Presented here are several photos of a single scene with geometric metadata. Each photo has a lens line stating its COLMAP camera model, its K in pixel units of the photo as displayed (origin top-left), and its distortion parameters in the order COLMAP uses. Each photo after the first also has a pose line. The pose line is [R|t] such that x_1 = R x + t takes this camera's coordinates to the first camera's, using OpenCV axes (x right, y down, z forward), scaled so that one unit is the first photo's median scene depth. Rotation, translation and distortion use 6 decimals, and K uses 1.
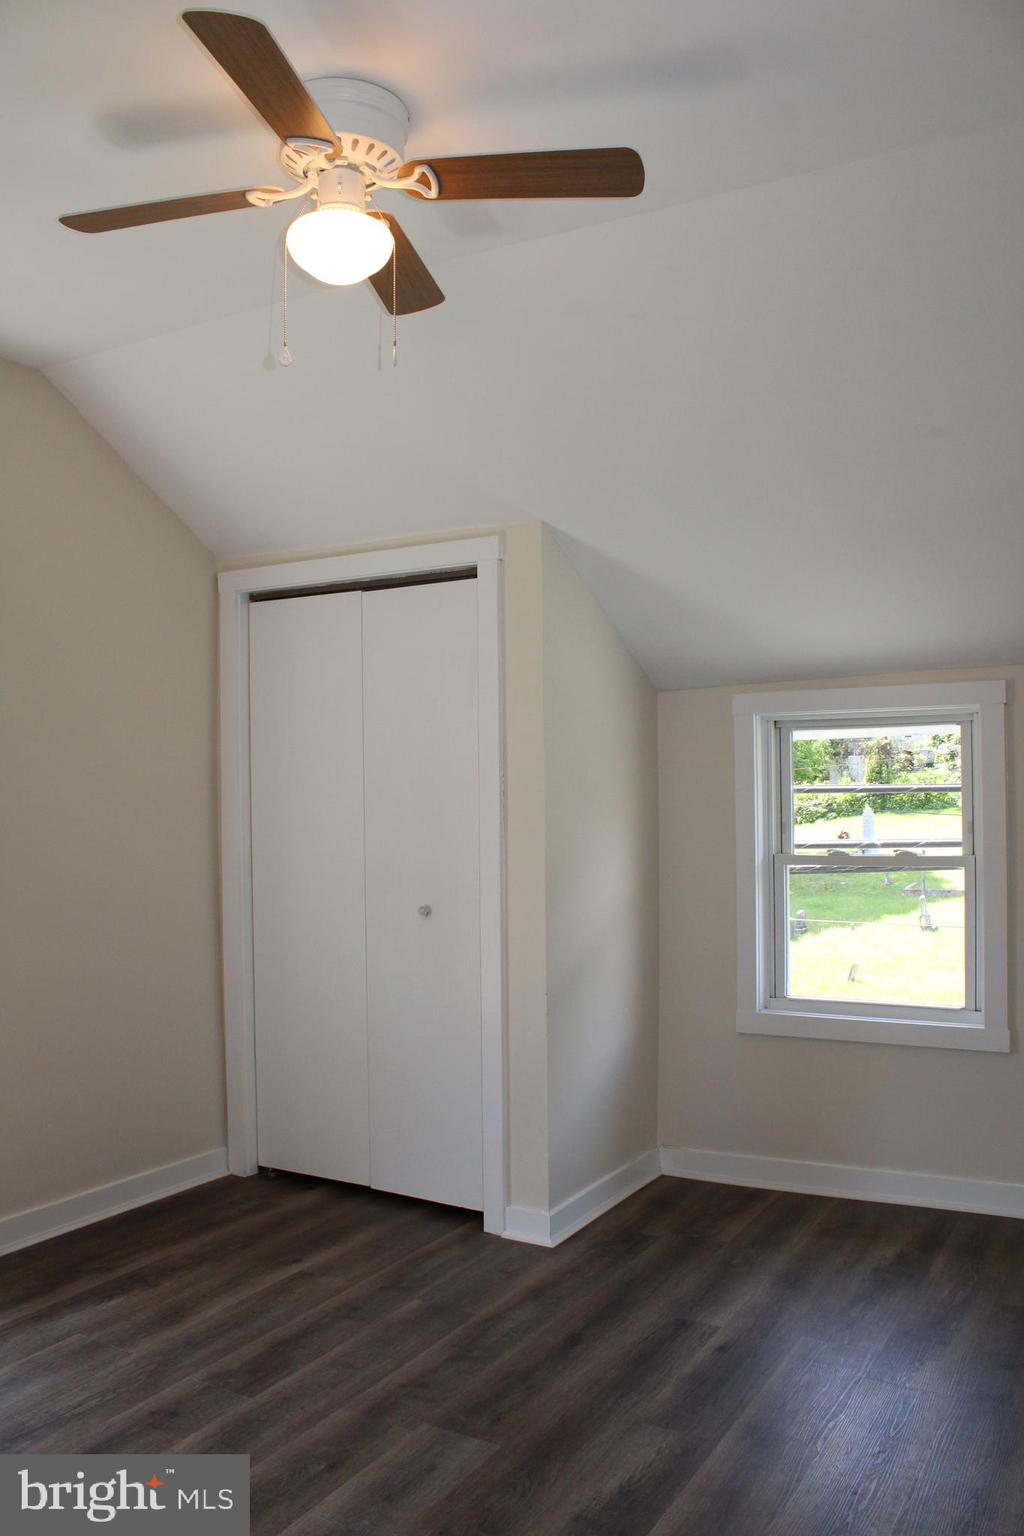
lens RADIAL K [[1289.1, 0, 512.0], [0, 1289.1, 768.0], [0, 0, 1]] dist [-0.150237, 0.158726]
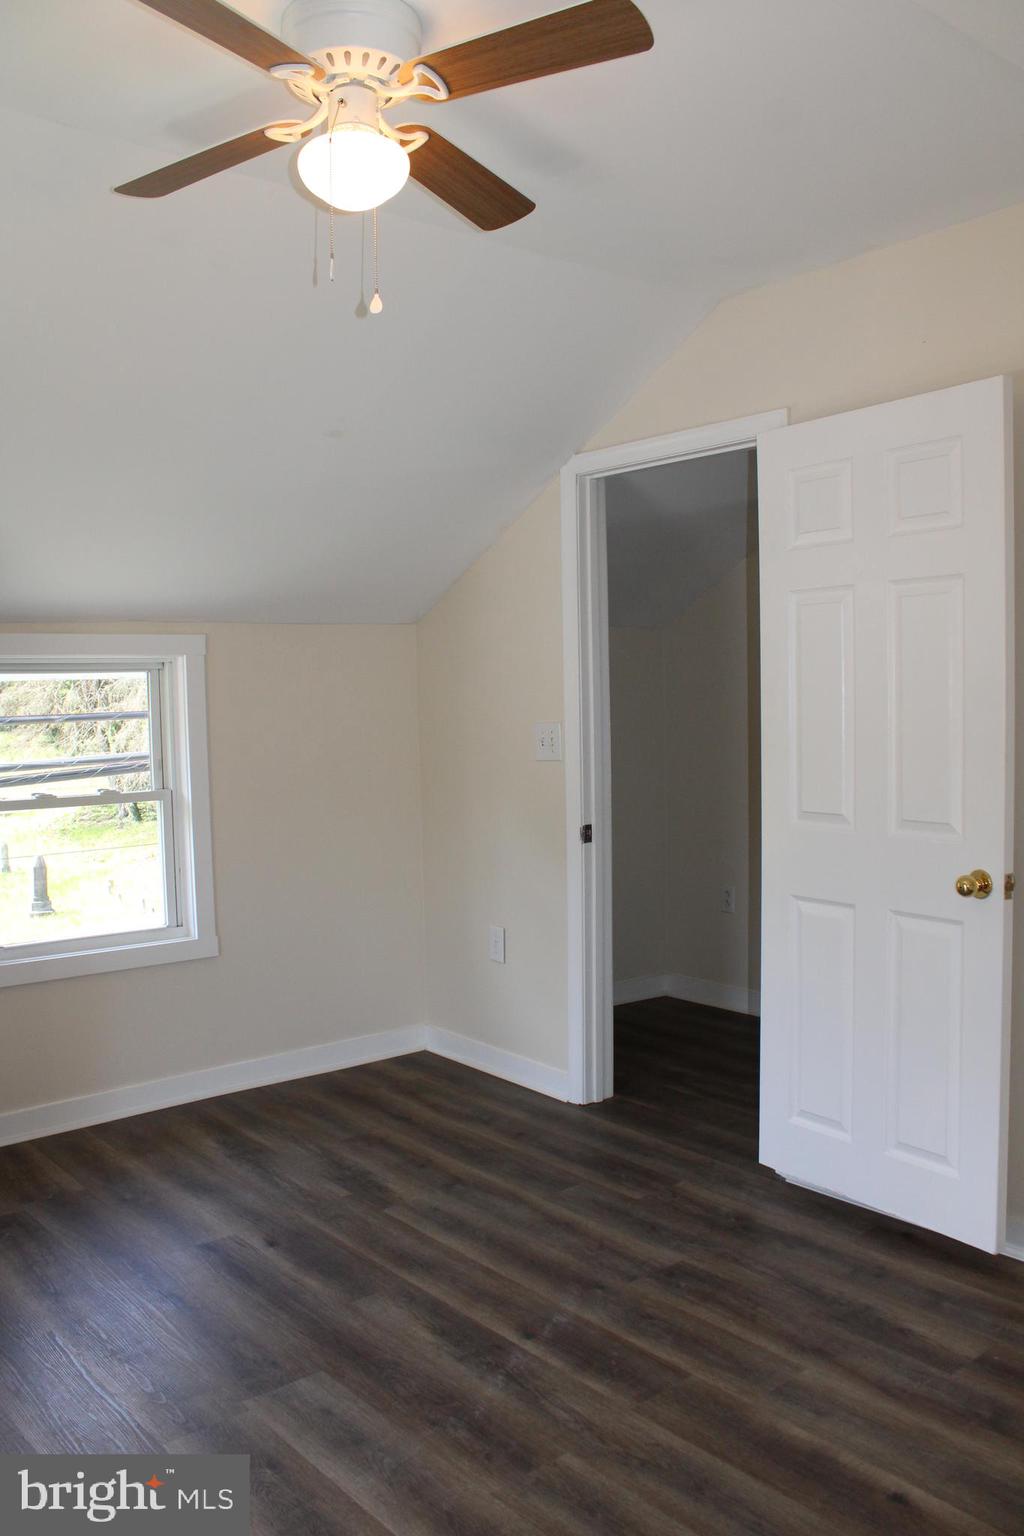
lens RADIAL K [[1278.5, 0, 504.0], [0, 1278.5, 775.1], [0, 0, 1]] dist [-0.163102, 0.135777]
pose [[0.343687, -0.046532, 0.937931, -0.599593], [0.002653, 0.998816, 0.048581, 0.003036], [-0.939081, -0.014208, 0.343403, 0.348807]]
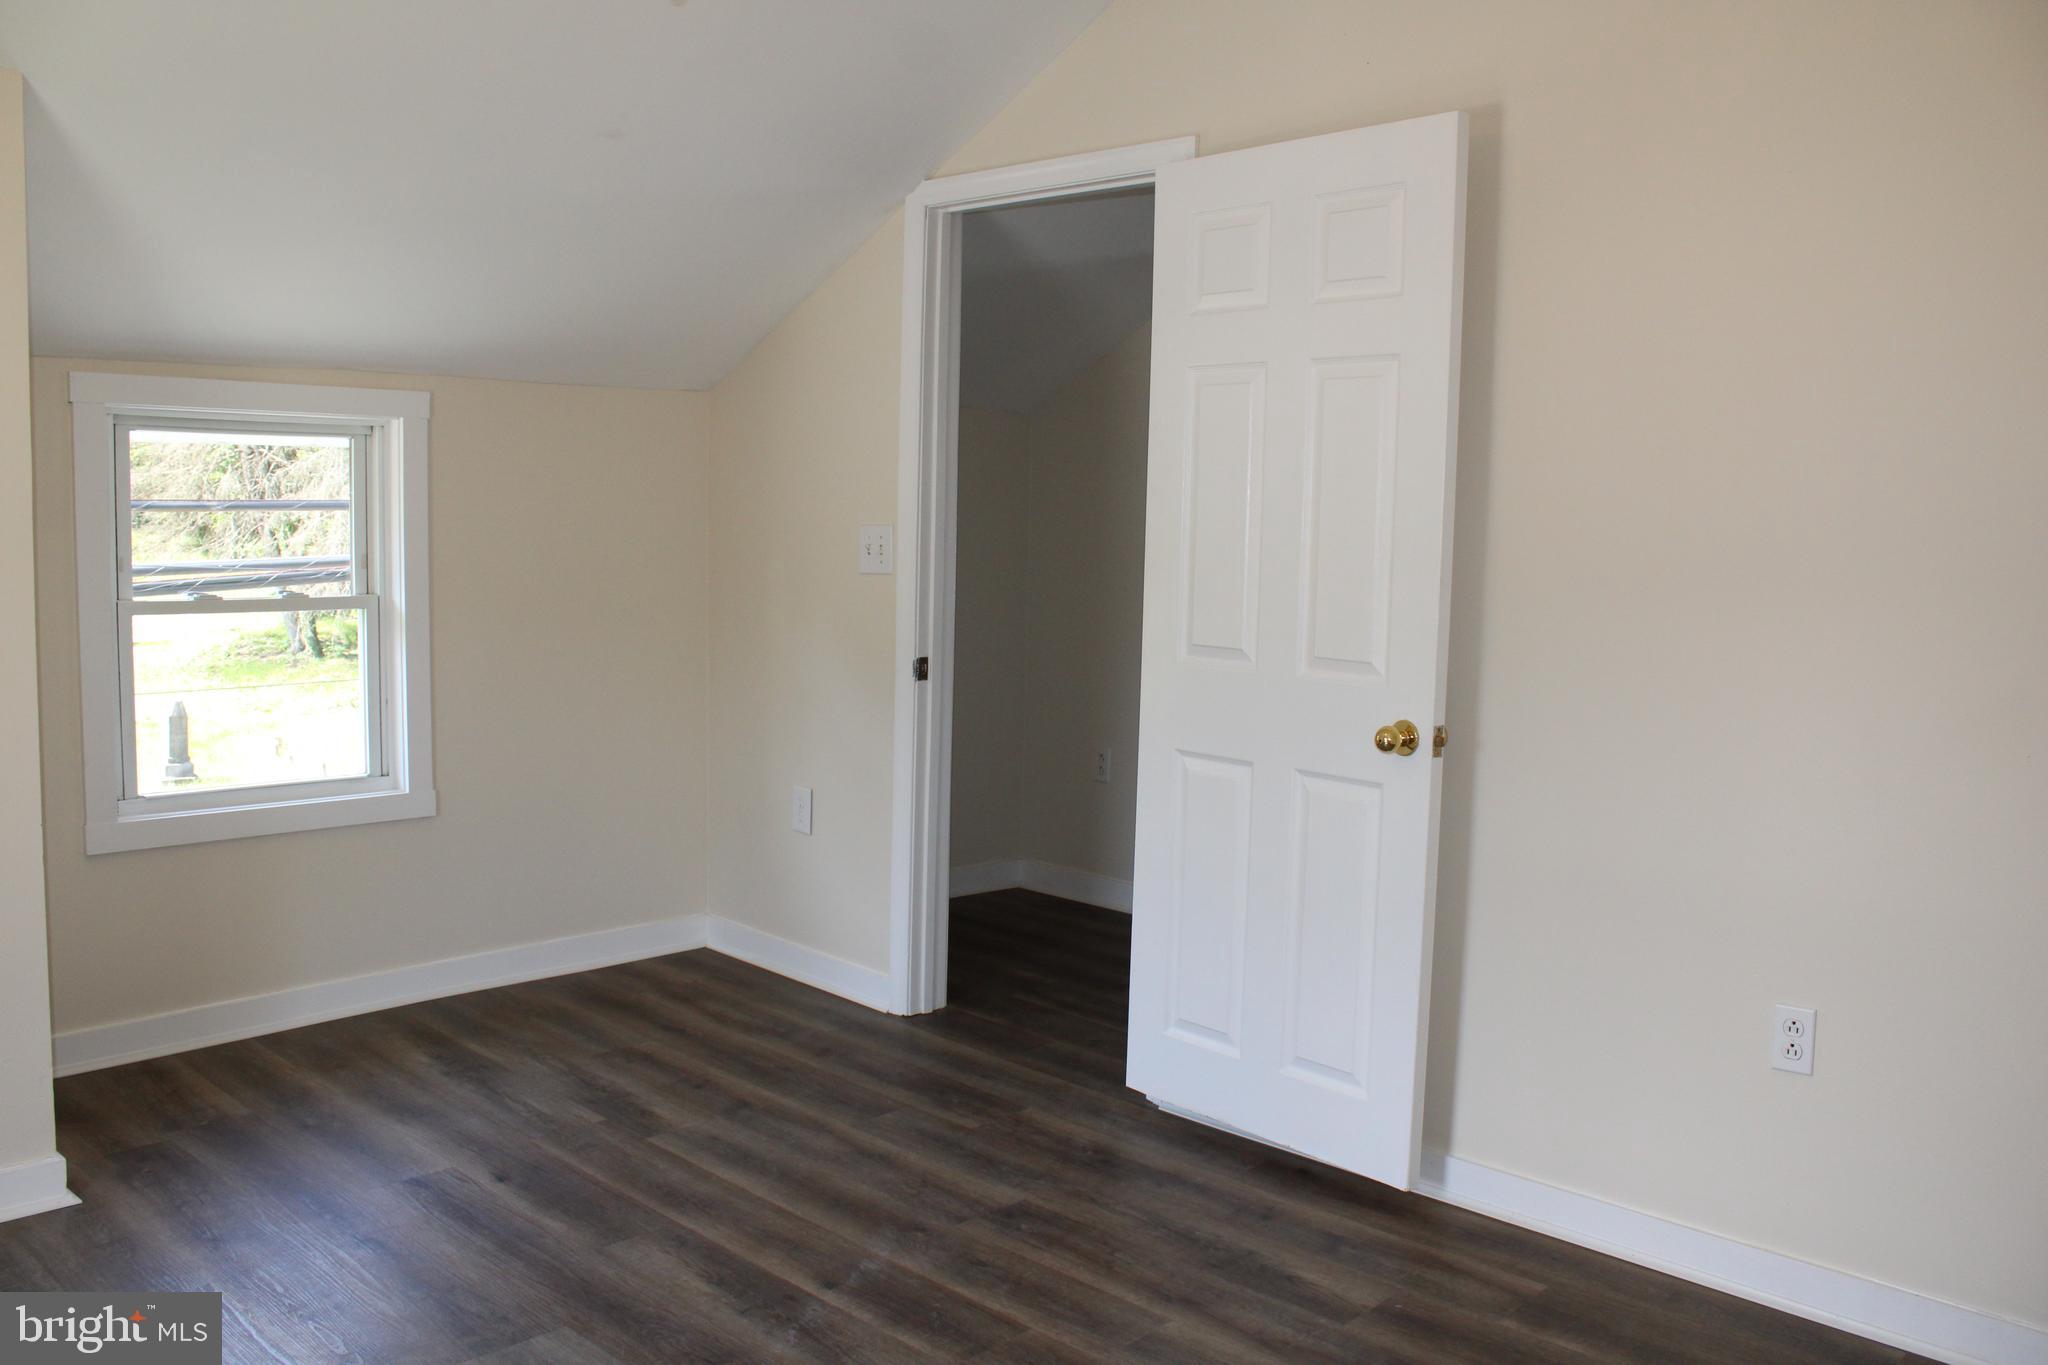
lens RADIAL K [[1702.7, 0, 1032.9], [0, 1702.7, 682.1], [0, 0, 1]] dist [-0.166980, 0.144619]
pose [[0.226125, -0.073748, 0.971303, -0.640217], [-0.038757, 0.995659, 0.084620, 0.016529], [-0.973327, -0.056780, 0.222285, 0.331313]]
